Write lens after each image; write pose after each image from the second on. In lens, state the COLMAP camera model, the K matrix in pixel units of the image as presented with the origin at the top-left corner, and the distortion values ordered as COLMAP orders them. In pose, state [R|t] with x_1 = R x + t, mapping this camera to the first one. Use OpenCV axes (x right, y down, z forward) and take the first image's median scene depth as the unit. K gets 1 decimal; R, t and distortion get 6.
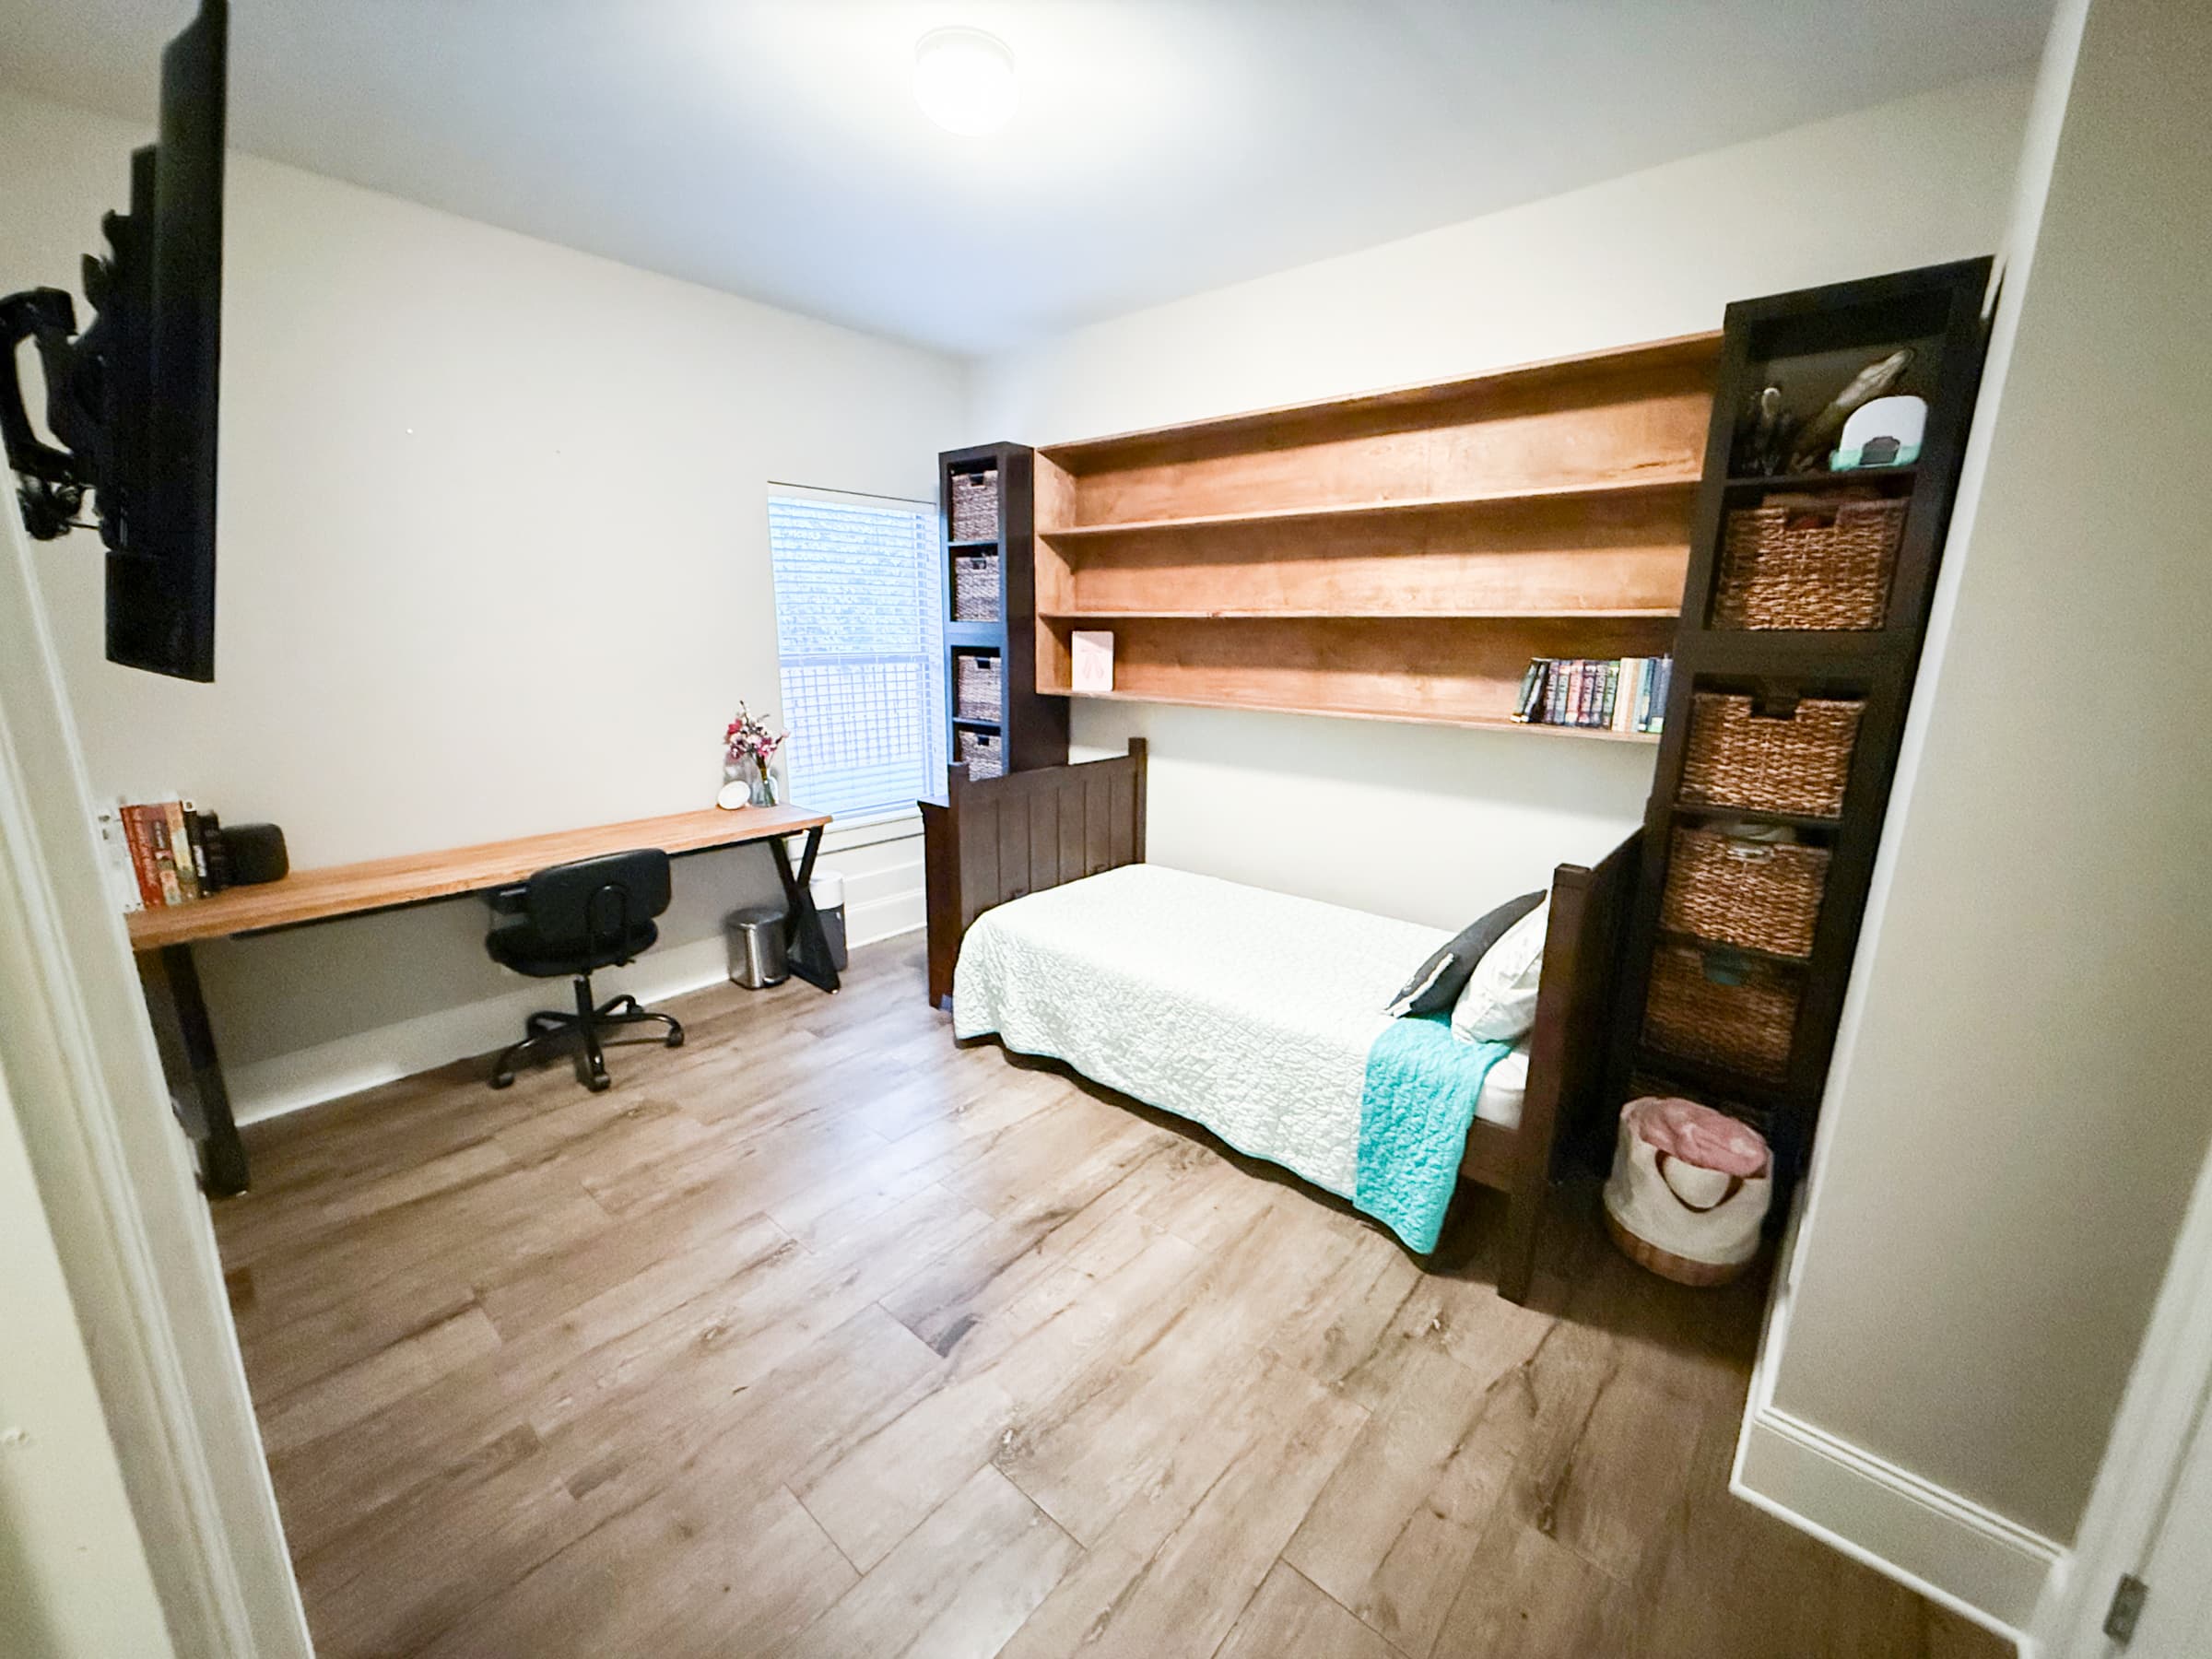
lens RADIAL K [[880.5, 0, 1103.6], [0, 880.5, 827.0], [0, 0, 1]] dist [-0.000812, 0.000466]
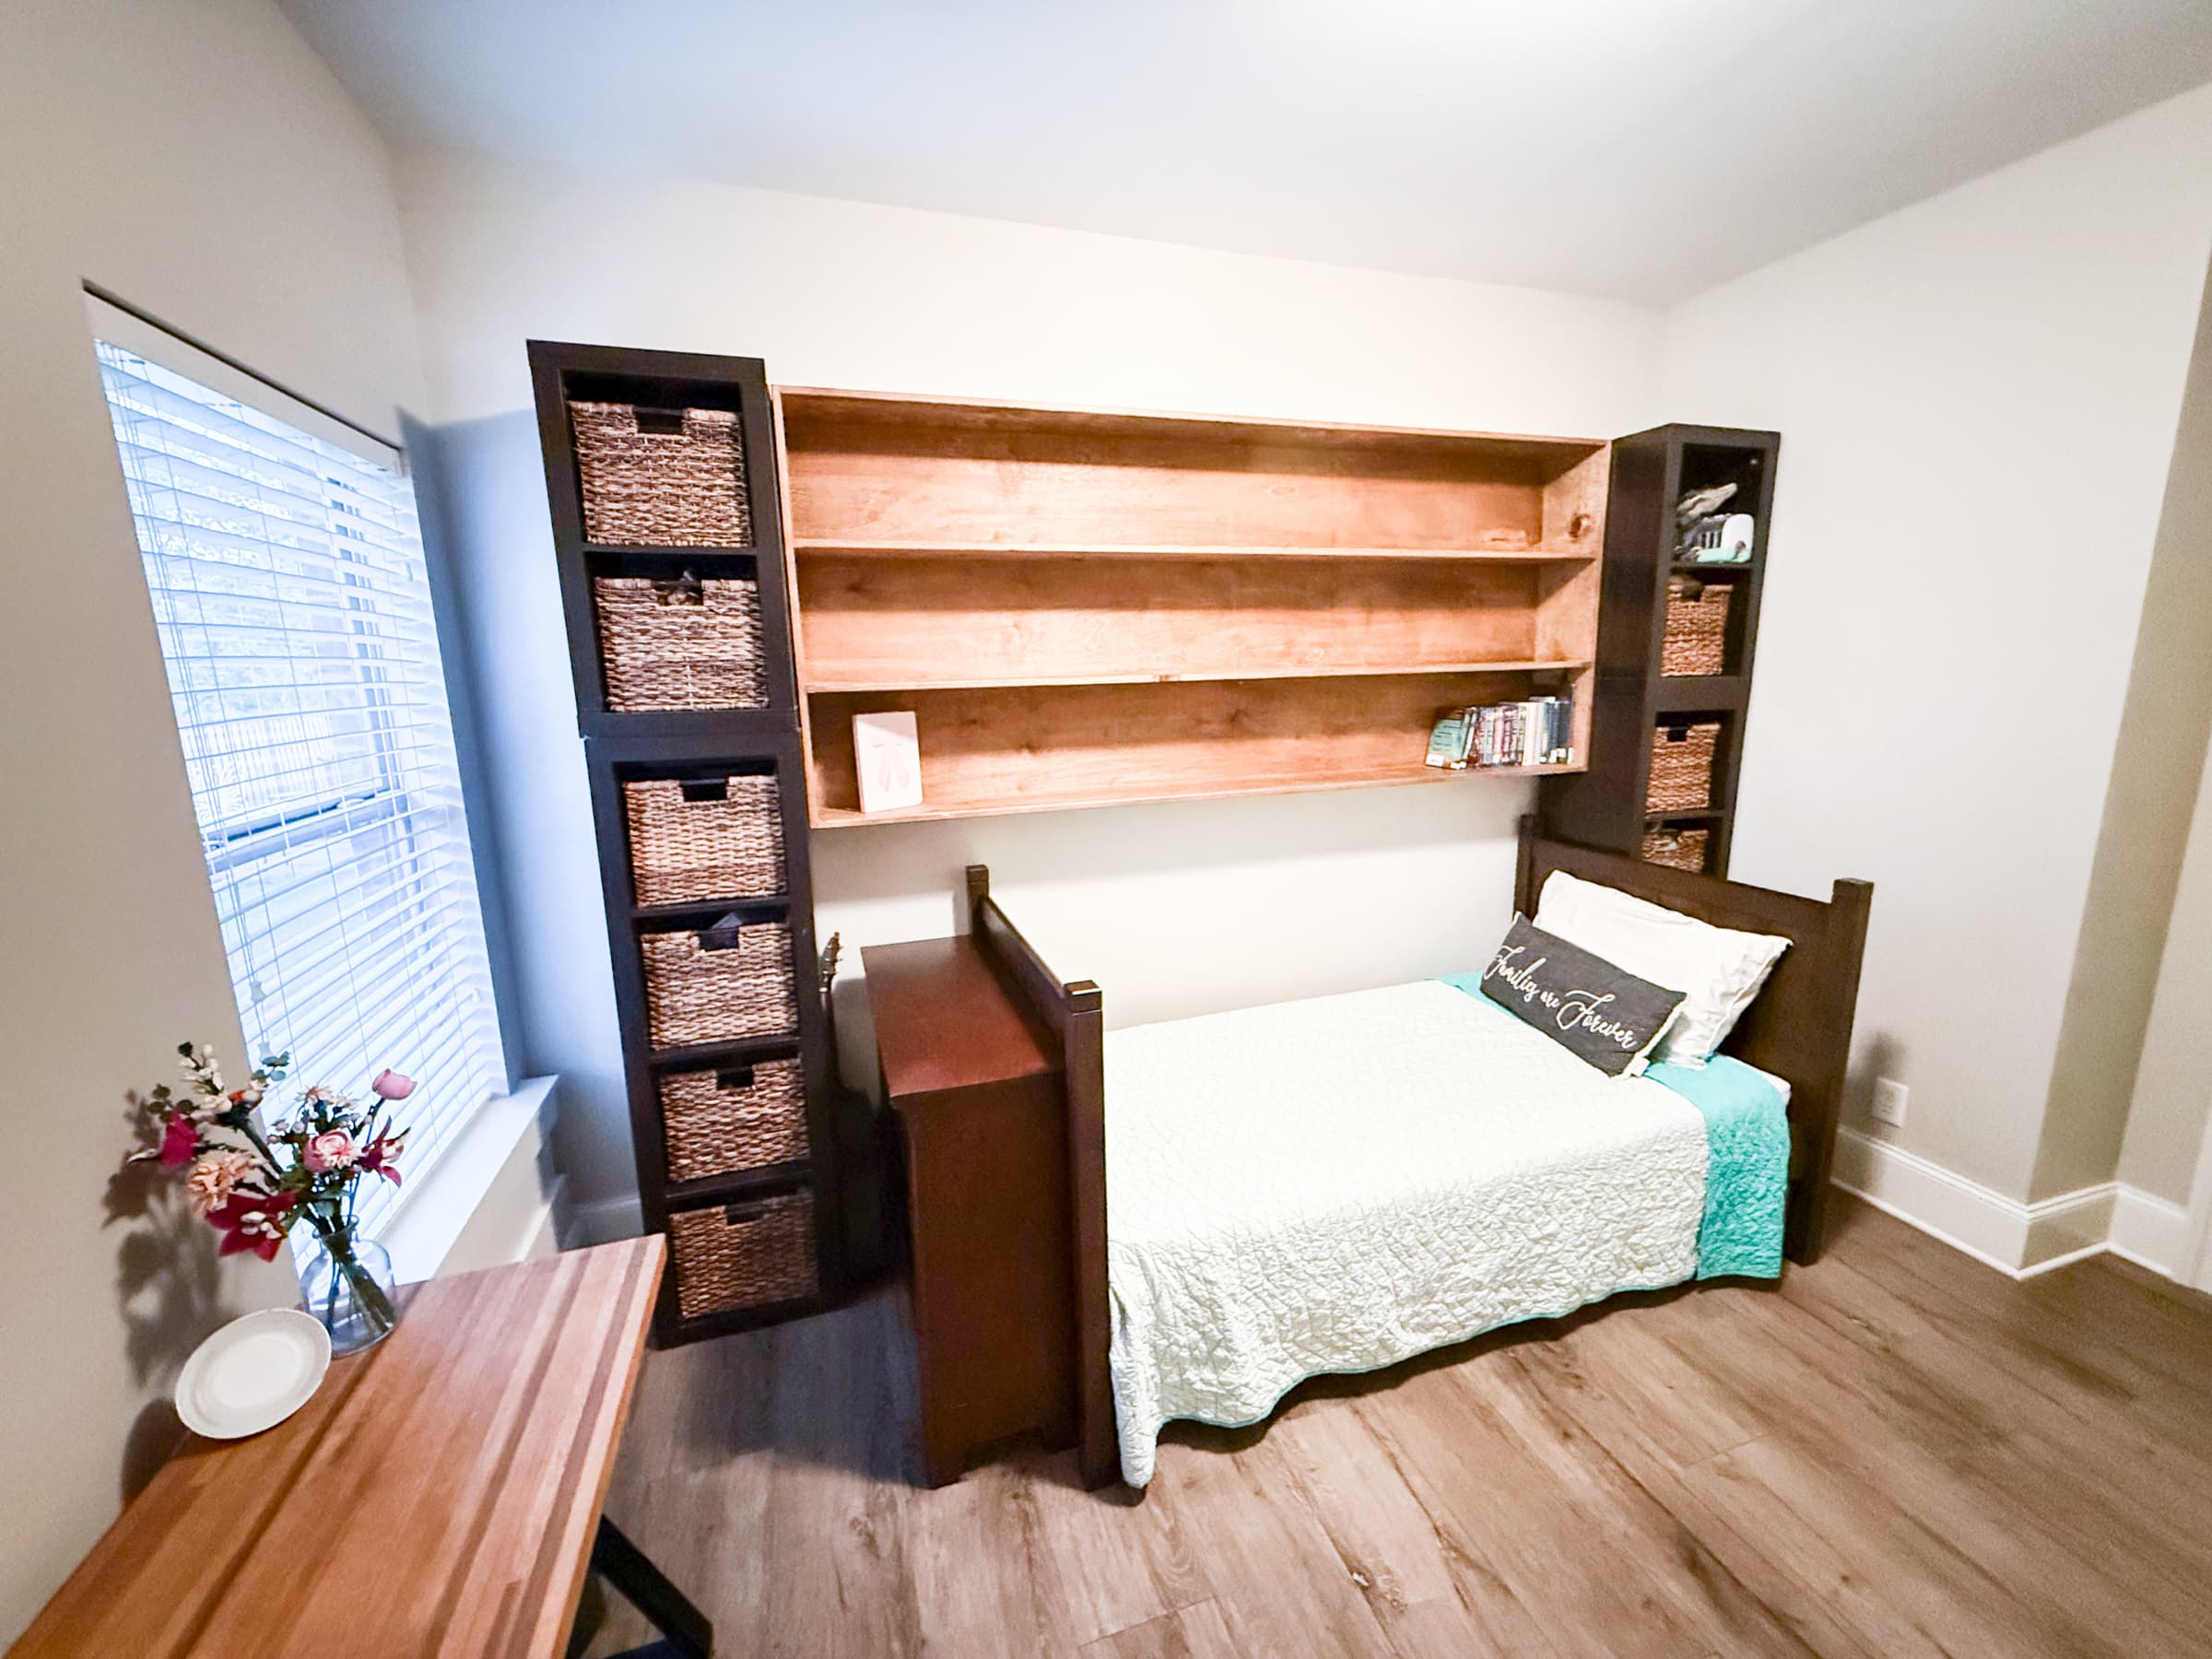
lens RADIAL K [[880.5, 0, 1100.5], [0, 880.5, 826.6], [0, 0, 1]] dist [-0.000812, 0.000466]
pose [[0.516386, -0.181203, 0.836965, -0.659127], [0.218193, 0.972940, 0.076022, -0.230316], [-0.828092, 0.143364, 0.541950, 0.809848]]
